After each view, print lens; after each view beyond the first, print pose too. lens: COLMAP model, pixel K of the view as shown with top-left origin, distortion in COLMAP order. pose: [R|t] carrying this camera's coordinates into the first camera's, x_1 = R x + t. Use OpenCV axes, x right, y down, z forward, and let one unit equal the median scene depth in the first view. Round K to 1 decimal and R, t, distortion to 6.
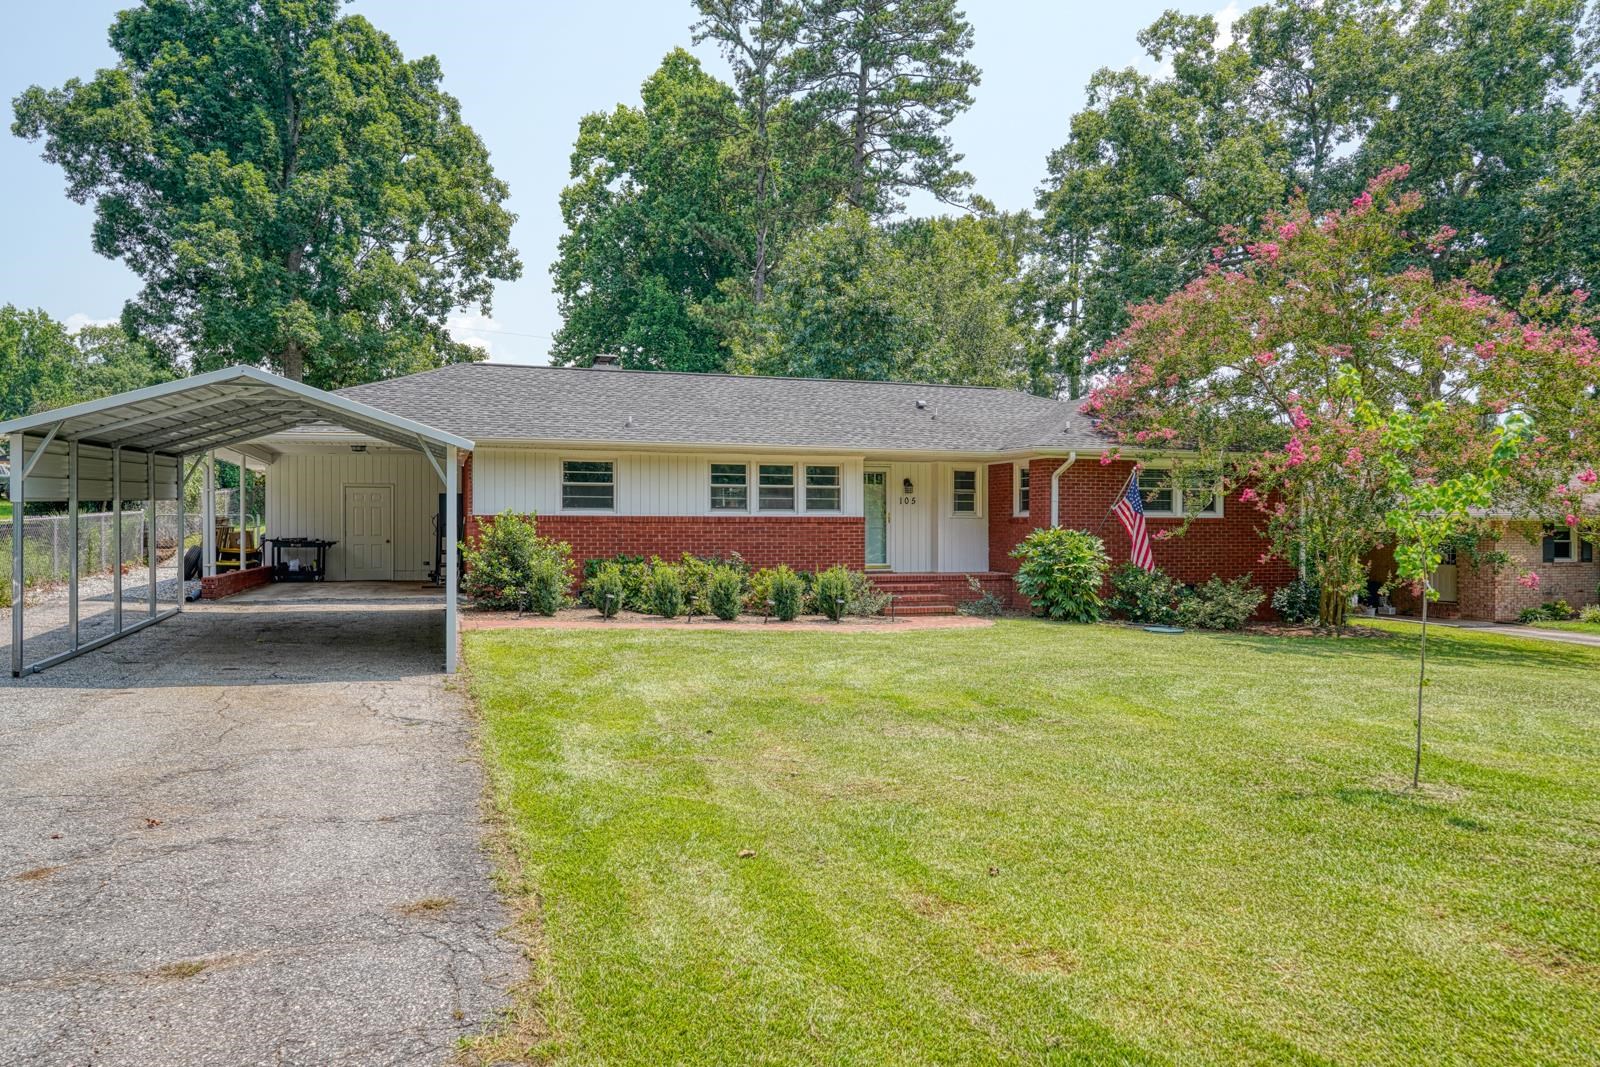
lens RADIAL K [[1097.4, 0, 800.0], [0, 1097.4, 533.5], [0, 0, 1]] dist [0.003302, 0.000754]
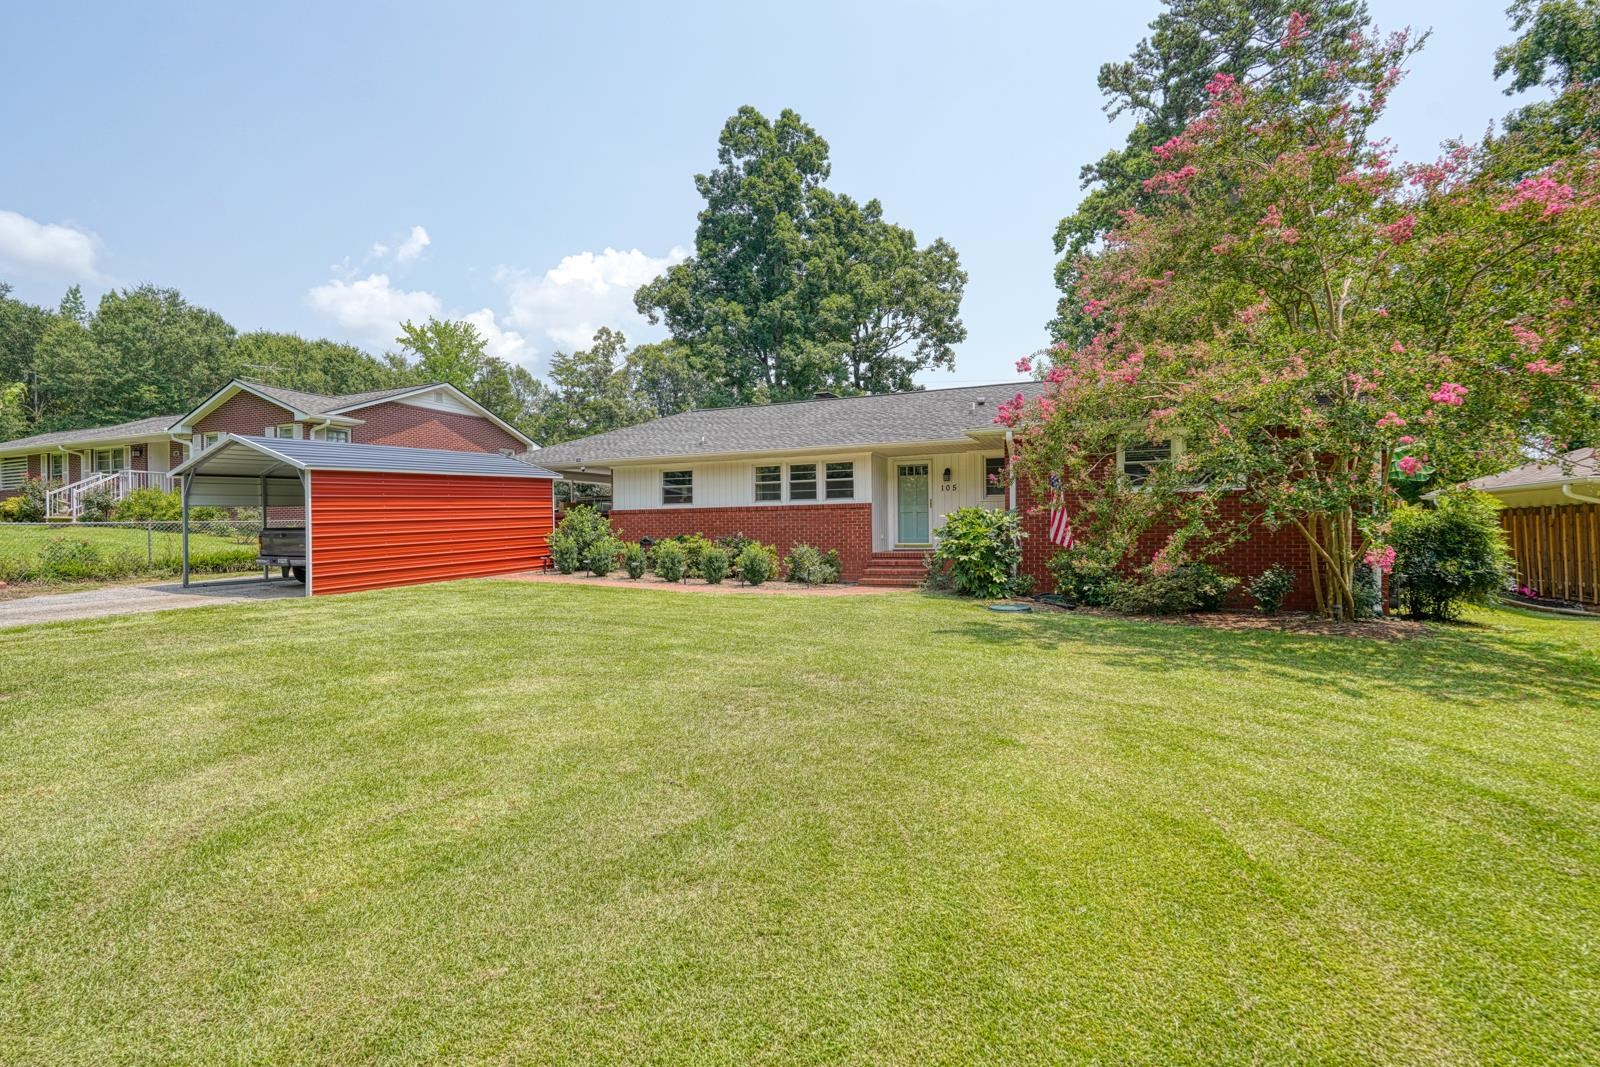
lens RADIAL K [[786.2, 0, 800.0], [0, 786.2, 533.5], [0, 0, 1]] dist [0.000350, -0.000102]
pose [[0.741038, -0.009331, -0.671398, 0.588331], [0.010636, 0.999941, -0.002158, 0.019305], [0.671379, -0.005542, 0.741093, 0.326910]]
